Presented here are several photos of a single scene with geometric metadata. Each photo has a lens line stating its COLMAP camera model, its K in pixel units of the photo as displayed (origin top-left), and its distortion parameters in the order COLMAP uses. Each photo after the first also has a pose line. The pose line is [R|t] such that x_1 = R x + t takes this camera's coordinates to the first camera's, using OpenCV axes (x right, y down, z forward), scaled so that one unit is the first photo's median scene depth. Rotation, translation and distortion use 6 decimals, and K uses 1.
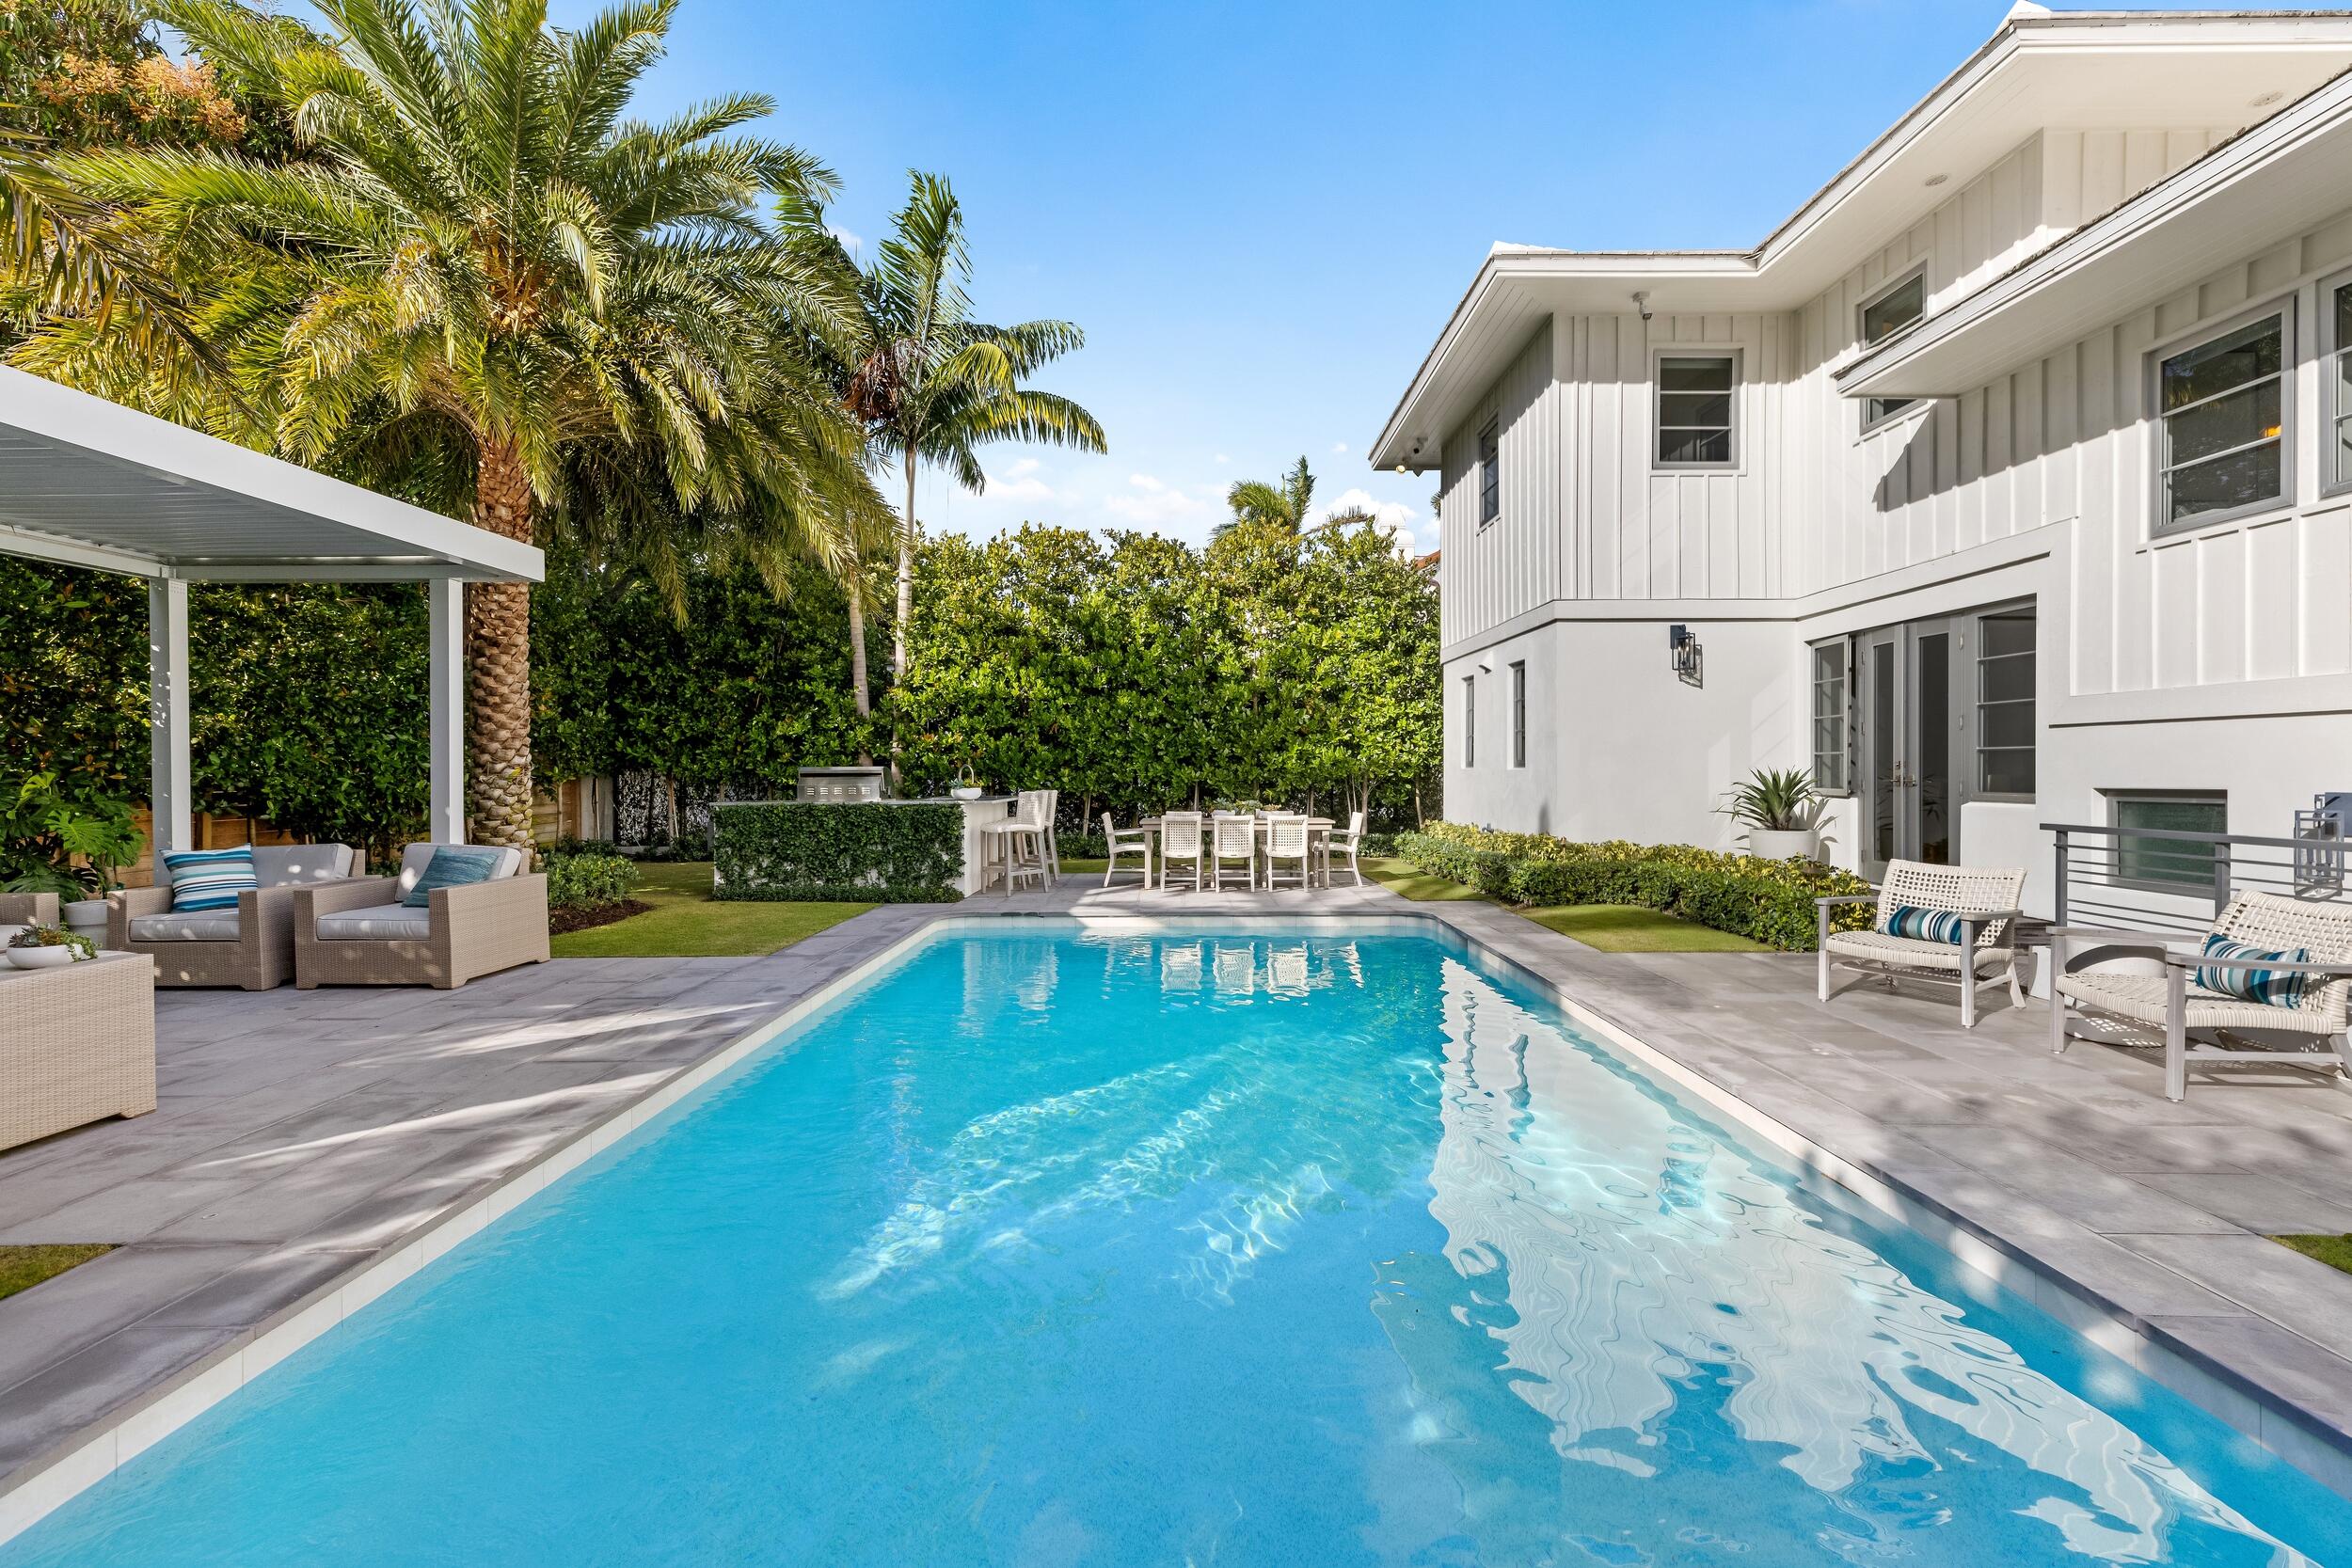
lens RADIAL K [[1071.6, 0, 1191.6], [0, 1071.6, 785.1], [0, 0, 1]] dist [0.003024, 0.000981]
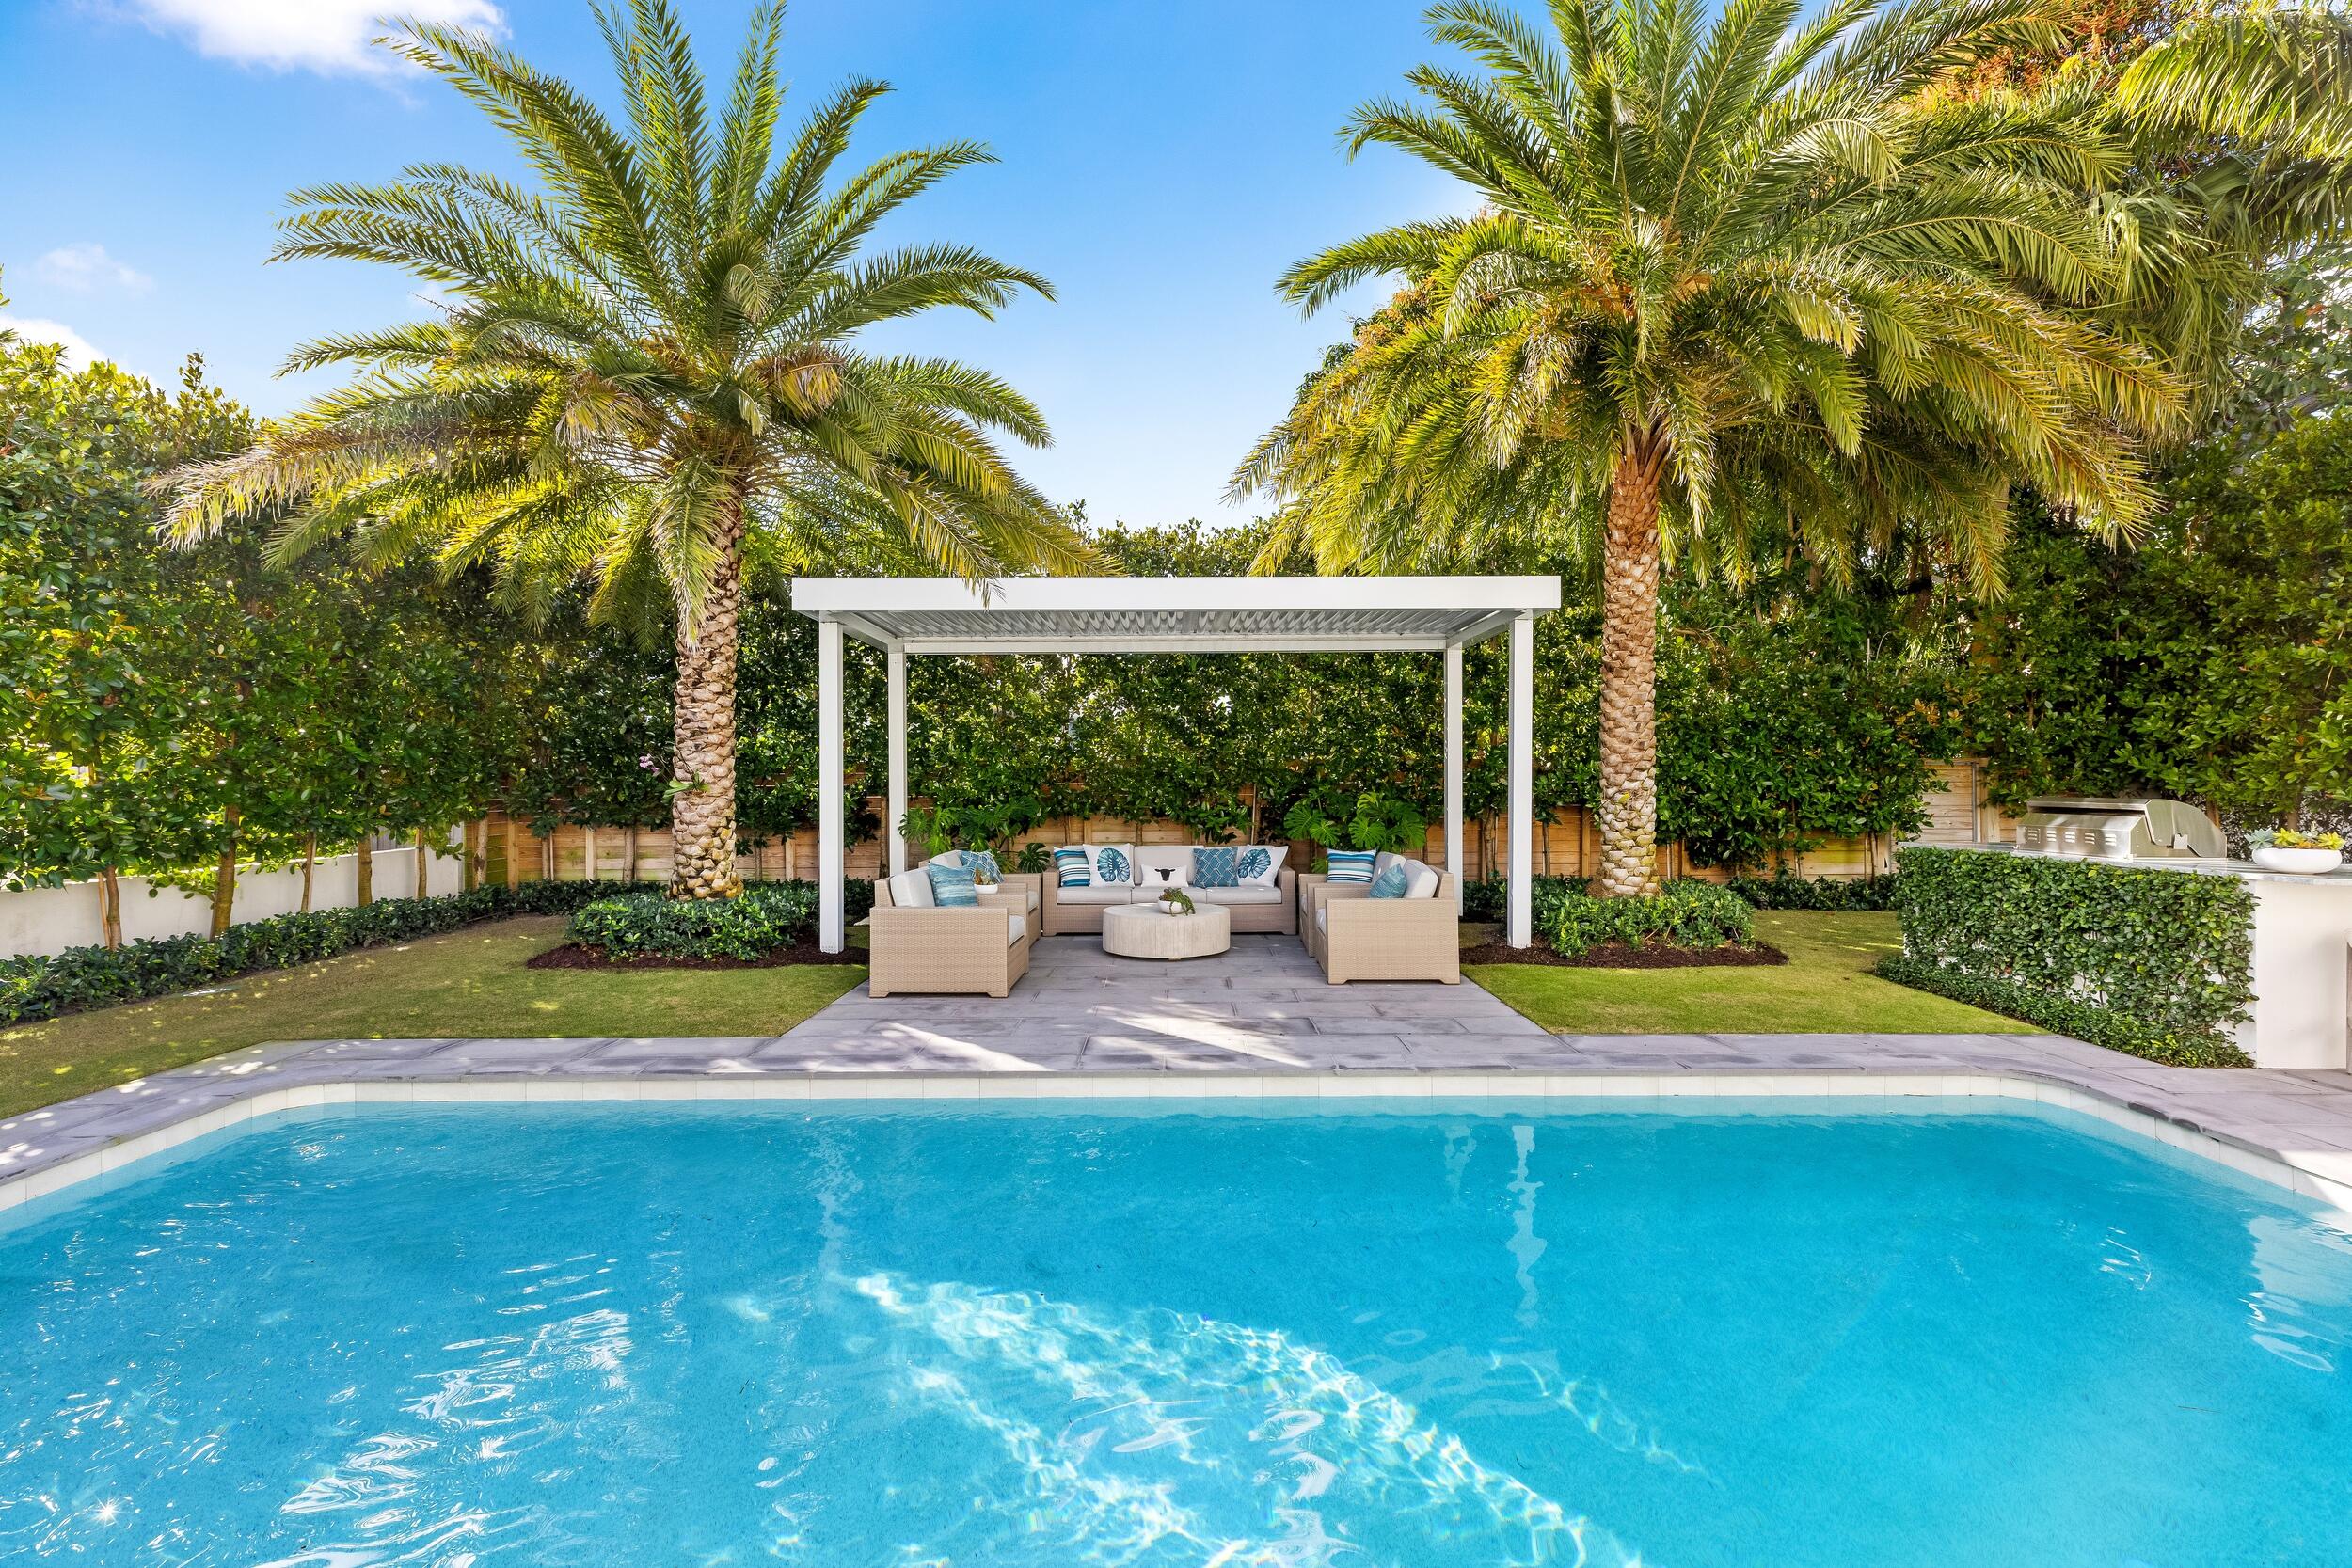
lens RADIAL K [[1071.6, 0, 1185.2], [0, 1071.6, 772.2], [0, 0, 1]] dist [0.003024, 0.000981]
pose [[-0.016792, 0.004199, -0.999850, 0.310091], [-0.011069, 0.999929, 0.004385, -0.030210], [0.999798, 0.011141, -0.016744, 0.534682]]
